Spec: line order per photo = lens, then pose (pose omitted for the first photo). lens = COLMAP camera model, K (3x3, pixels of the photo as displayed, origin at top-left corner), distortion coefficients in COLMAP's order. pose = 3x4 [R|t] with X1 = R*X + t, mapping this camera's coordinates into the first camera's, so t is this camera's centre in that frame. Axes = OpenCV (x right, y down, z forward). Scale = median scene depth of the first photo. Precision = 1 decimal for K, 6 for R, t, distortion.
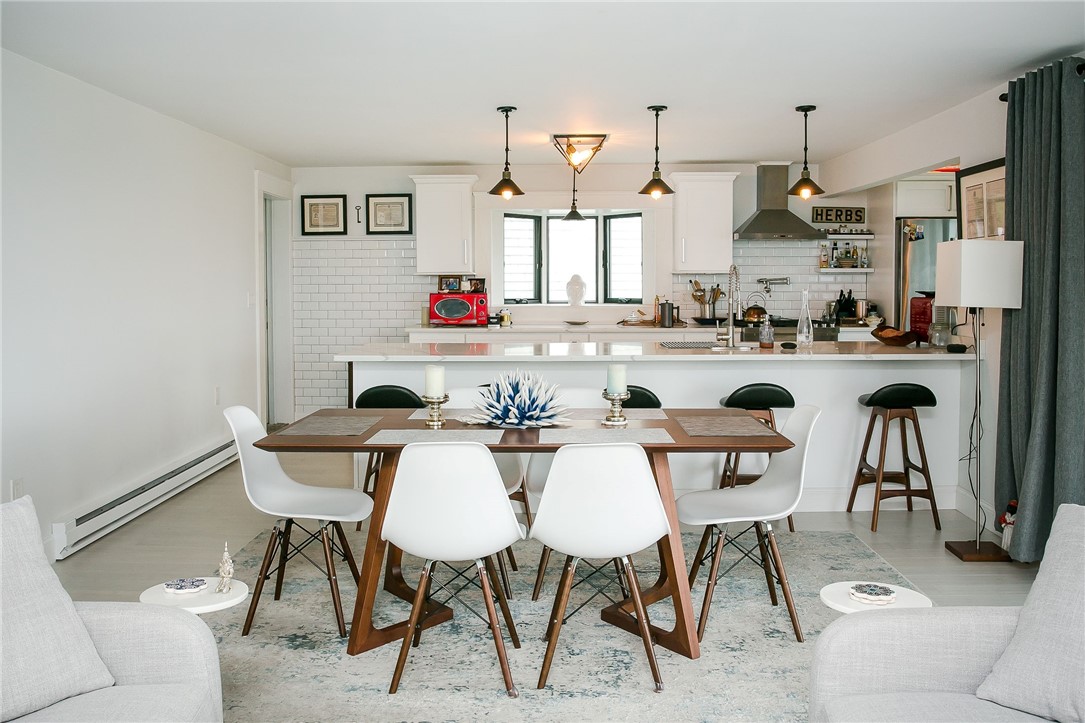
lens RADIAL K [[874.8, 0, 519.5], [0, 874.8, 361.0], [0, 0, 1]] dist [-0.060440, 0.001327]
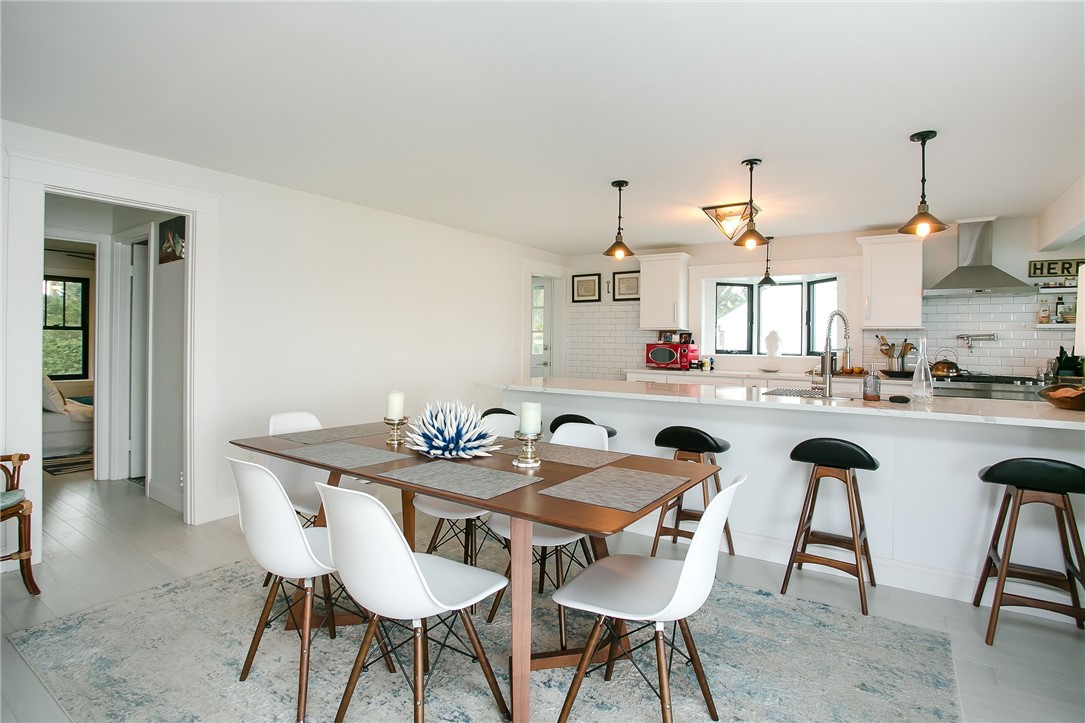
lens RADIAL K [[534.3, 0, 538.8], [0, 534.3, 360.3], [0, 0, 1]] dist [-0.071163, 0.031601]
pose [[0.842145, 0.032104, -0.538295, 0.189065], [-0.064648, 0.997038, -0.041675, -0.007688], [0.535362, 0.069896, 0.841726, 0.229956]]
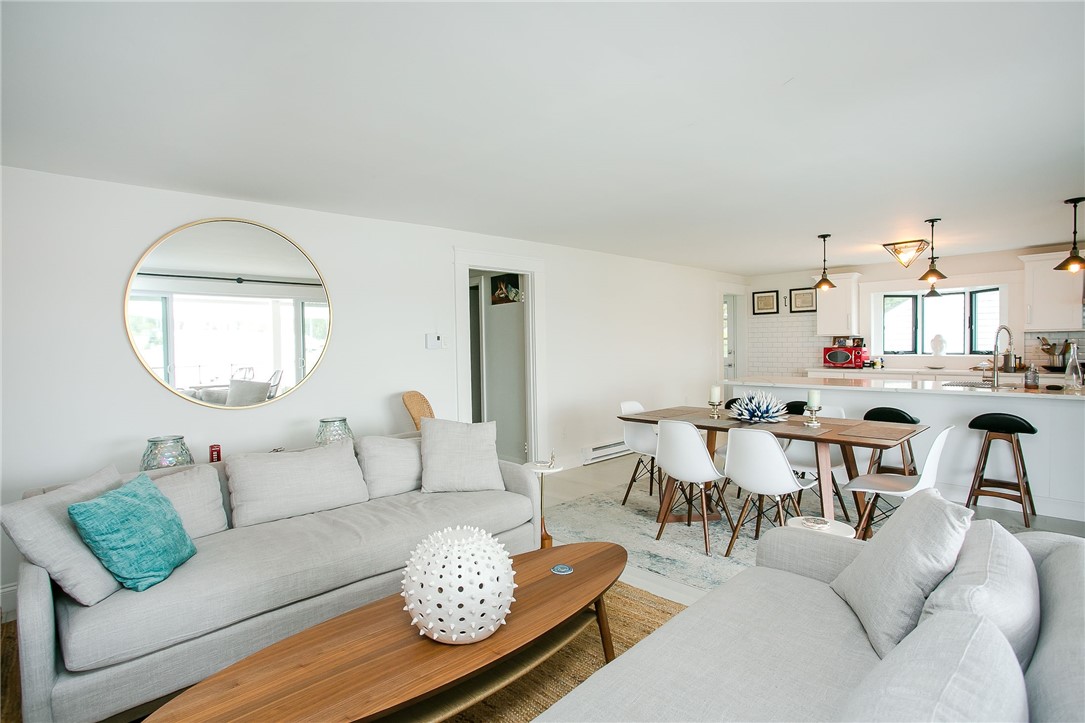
lens RADIAL K [[516.6, 0, 559.9], [0, 516.6, 372.6], [0, 0, 1]] dist [-0.057013, 0.023248]
pose [[0.722809, 0.029726, -0.690408, 0.193507], [-0.049196, 0.998753, -0.008502, 0.001572], [0.689294, 0.040111, 0.723370, -0.023648]]
